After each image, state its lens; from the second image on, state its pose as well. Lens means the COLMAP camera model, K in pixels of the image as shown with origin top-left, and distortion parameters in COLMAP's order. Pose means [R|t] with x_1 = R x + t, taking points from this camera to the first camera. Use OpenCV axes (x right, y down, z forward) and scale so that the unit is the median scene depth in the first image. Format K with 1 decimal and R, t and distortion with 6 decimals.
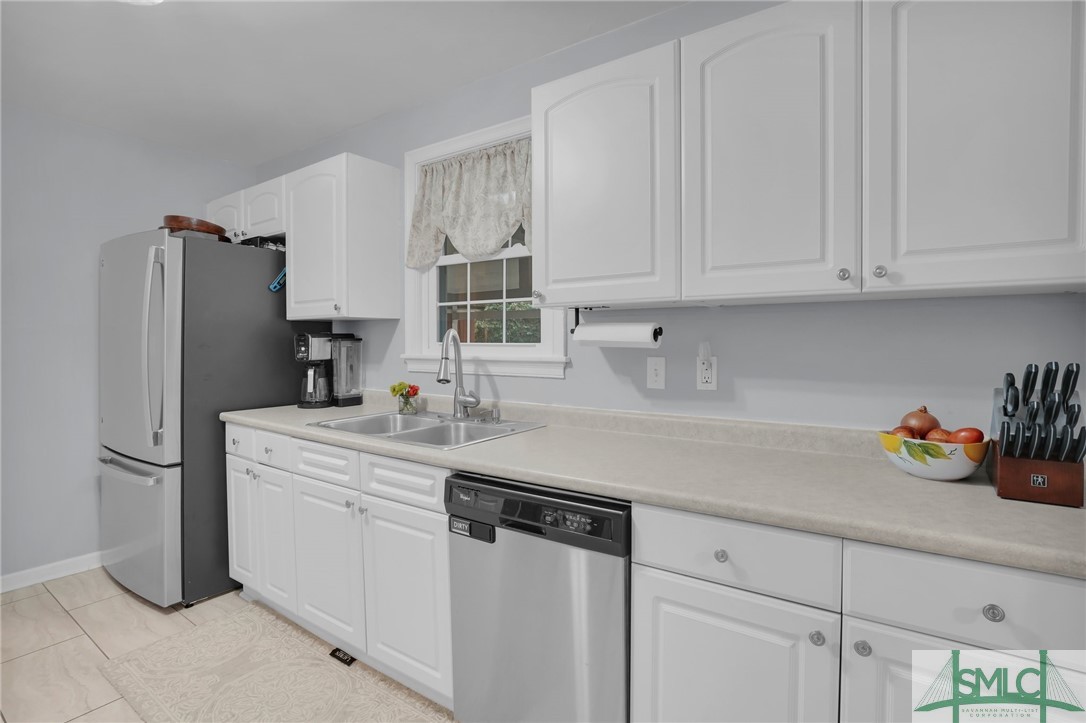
lens RADIAL K [[528.8, 0, 566.7], [0, 528.8, 356.9], [0, 0, 1]] dist [-0.048187, 0.000122]
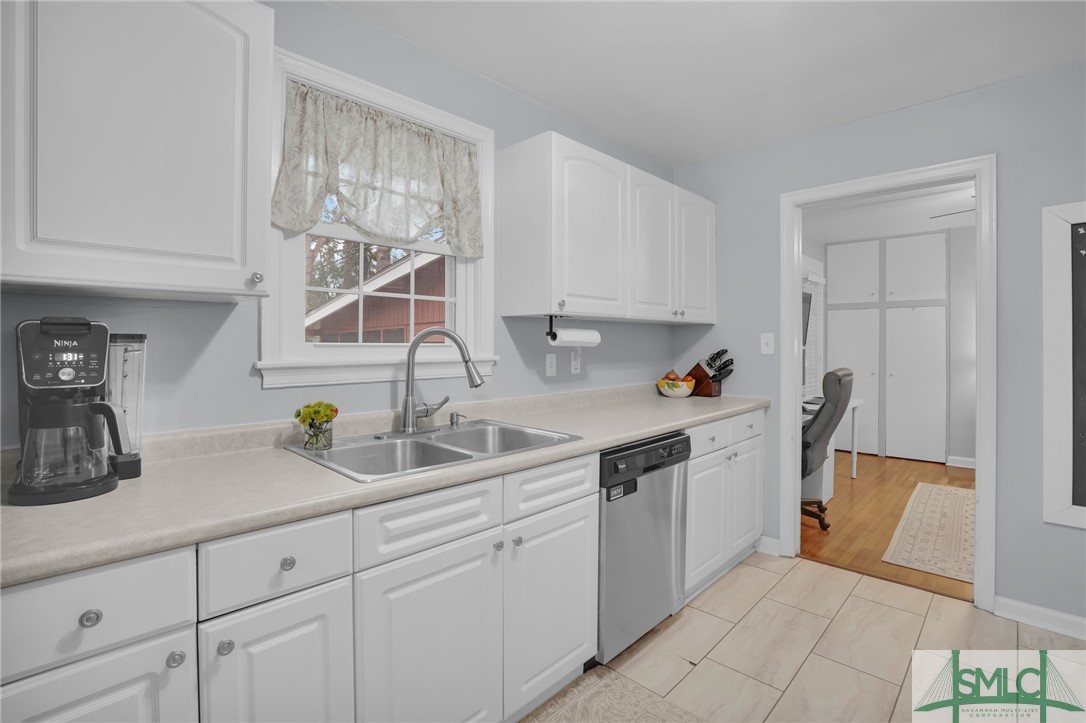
lens RADIAL K [[524.3, 0, 544.4], [0, 524.3, 335.7], [0, 0, 1]] dist [-0.065342, -0.000199]
pose [[0.156015, 0.013278, 0.987665, -1.158360], [0.024701, 0.999544, -0.017340, -0.021397], [-0.987446, 0.027101, 0.155616, 0.780325]]
